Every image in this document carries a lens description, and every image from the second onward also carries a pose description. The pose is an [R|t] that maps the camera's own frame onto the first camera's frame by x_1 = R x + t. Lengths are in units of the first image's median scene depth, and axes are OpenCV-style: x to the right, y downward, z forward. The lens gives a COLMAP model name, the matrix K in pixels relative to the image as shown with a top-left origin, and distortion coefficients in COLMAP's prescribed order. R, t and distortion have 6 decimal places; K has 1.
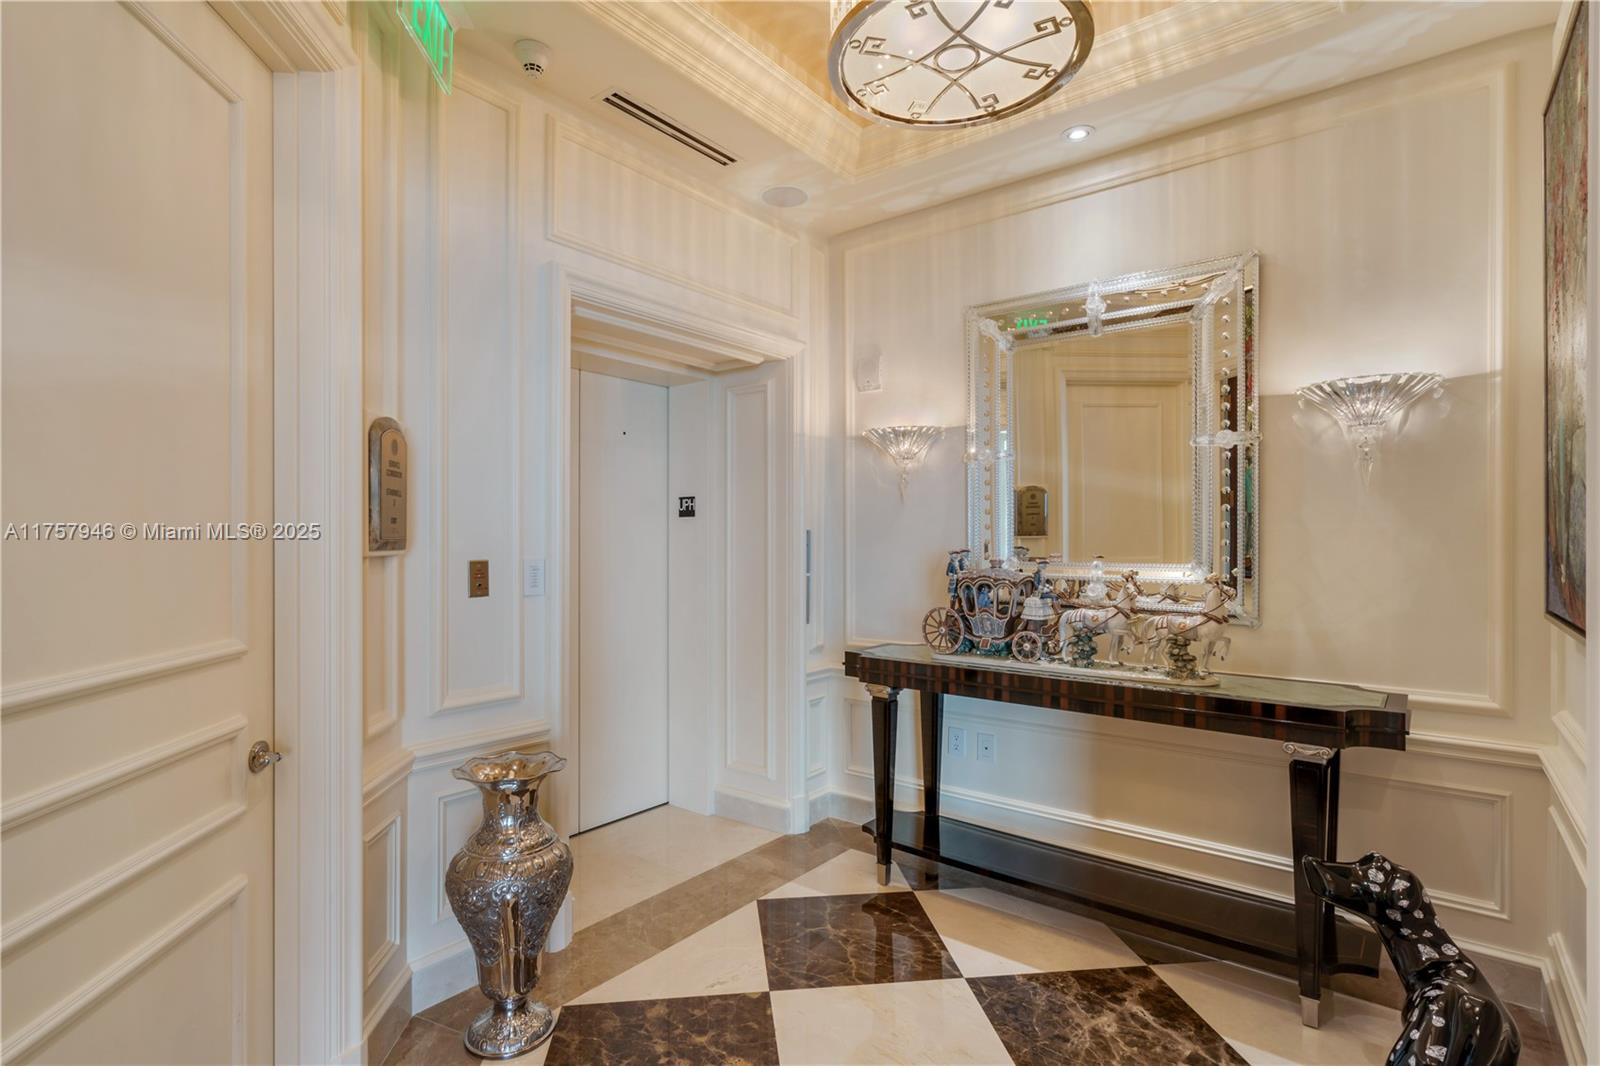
lens RADIAL K [[780.7, 0, 803.1], [0, 780.7, 584.9], [0, 0, 1]] dist [0.000794, 0.000421]
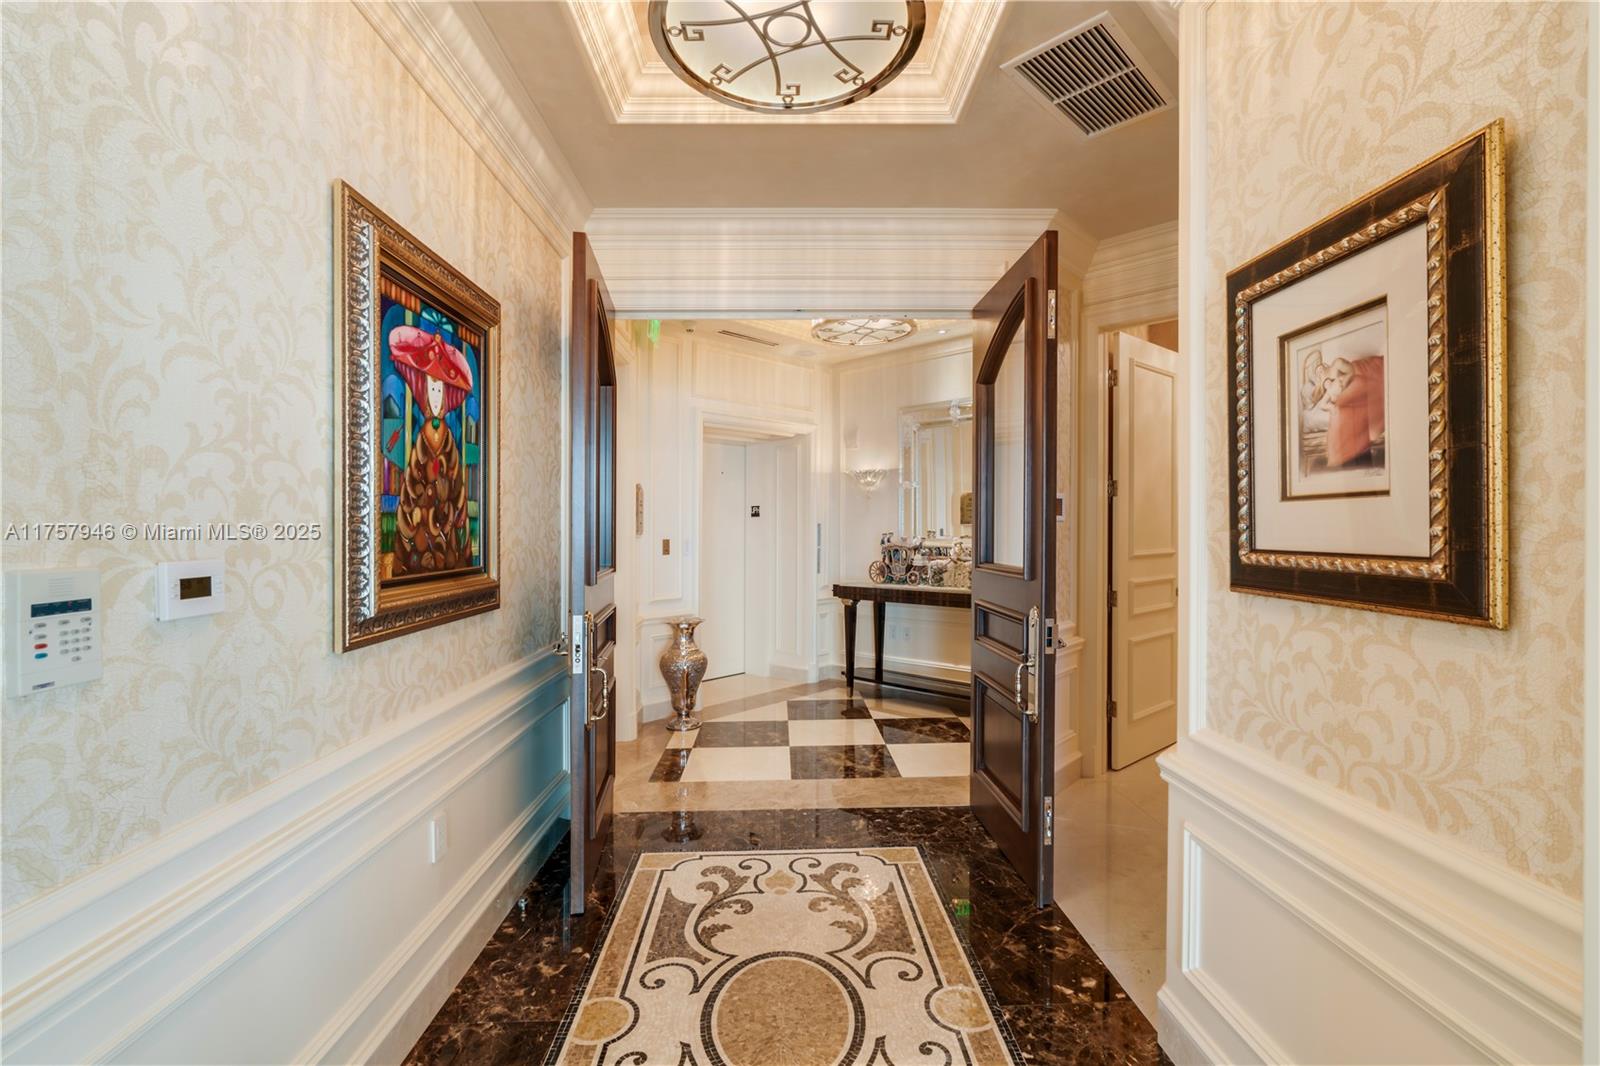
lens RADIAL K [[726.2, 0, 801.2], [0, 726.2, 520.2], [0, 0, 1]] dist [-0.002144, 0.000265]
pose [[0.995770, -0.009540, -0.091380, 0.147229], [0.003006, 0.997445, -0.071376, 0.055454], [0.091828, 0.070800, 0.993255, -0.882398]]
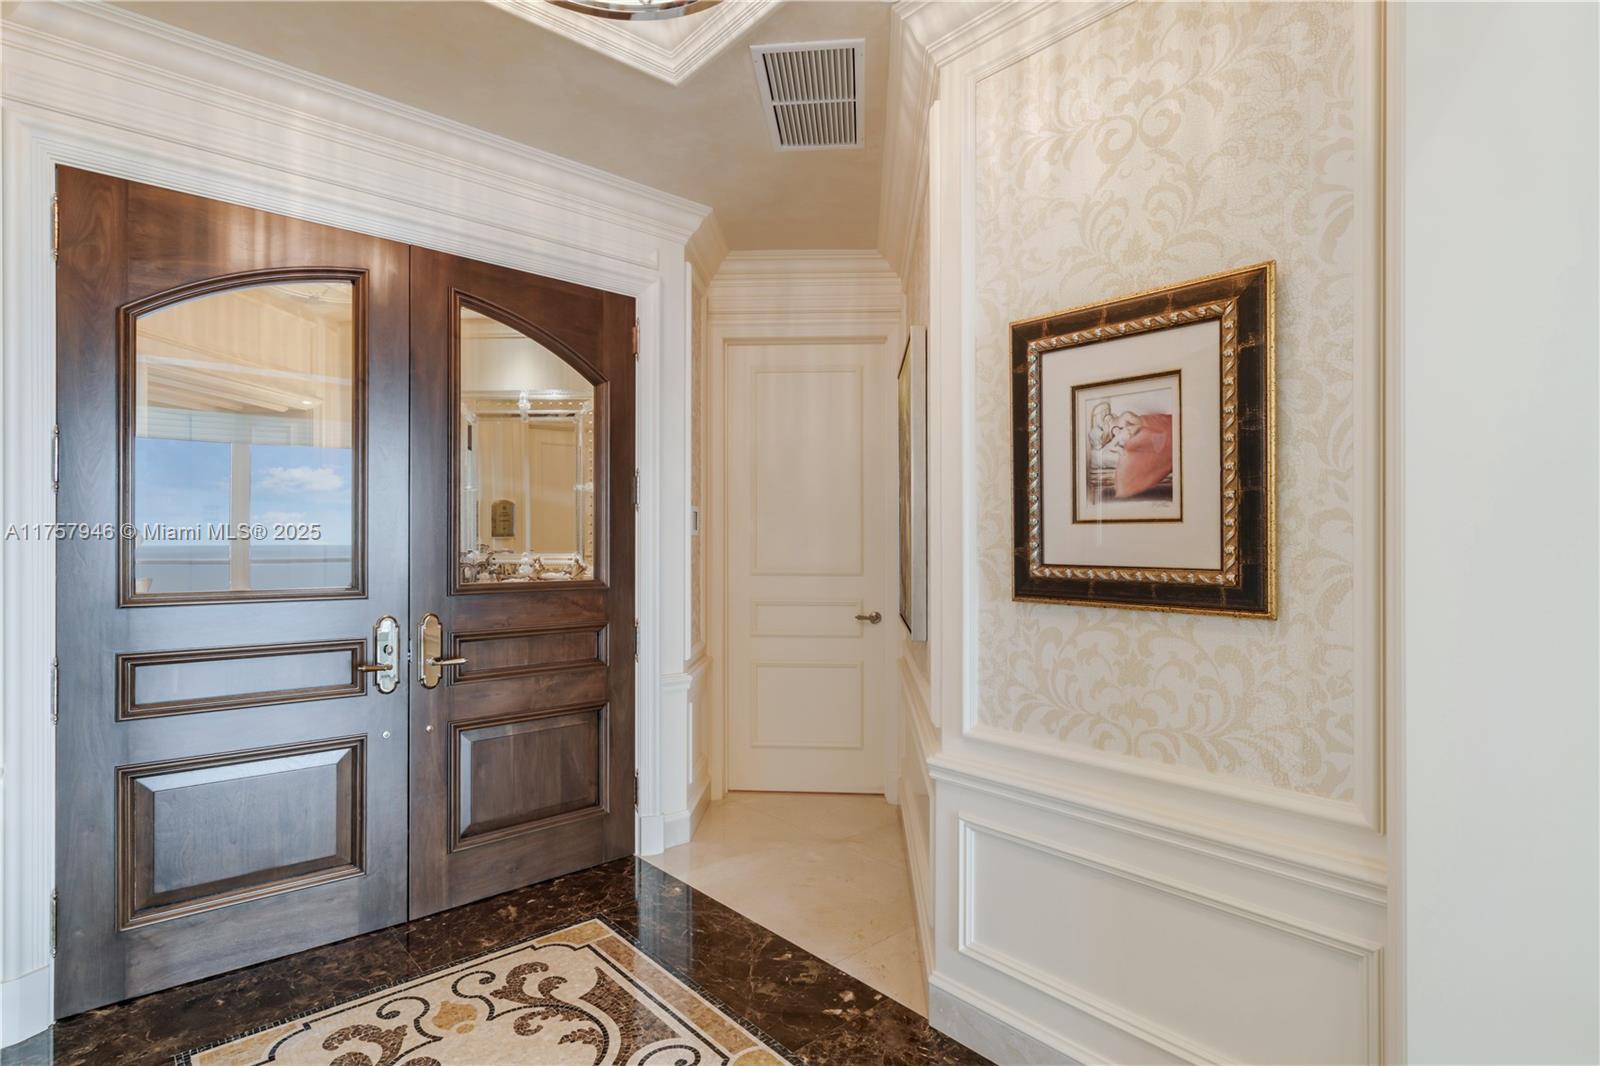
lens RADIAL K [[799.8, 0, 800.0], [0, 799.8, 533.0], [0, 0, 1]] dist [0.000947, 0.000769]
pose [[0.824534, 0.010360, 0.565718, -0.119507], [0.028610, 0.997790, -0.059972, 0.048598], [-0.565089, 0.065634, 0.822415, -0.774539]]
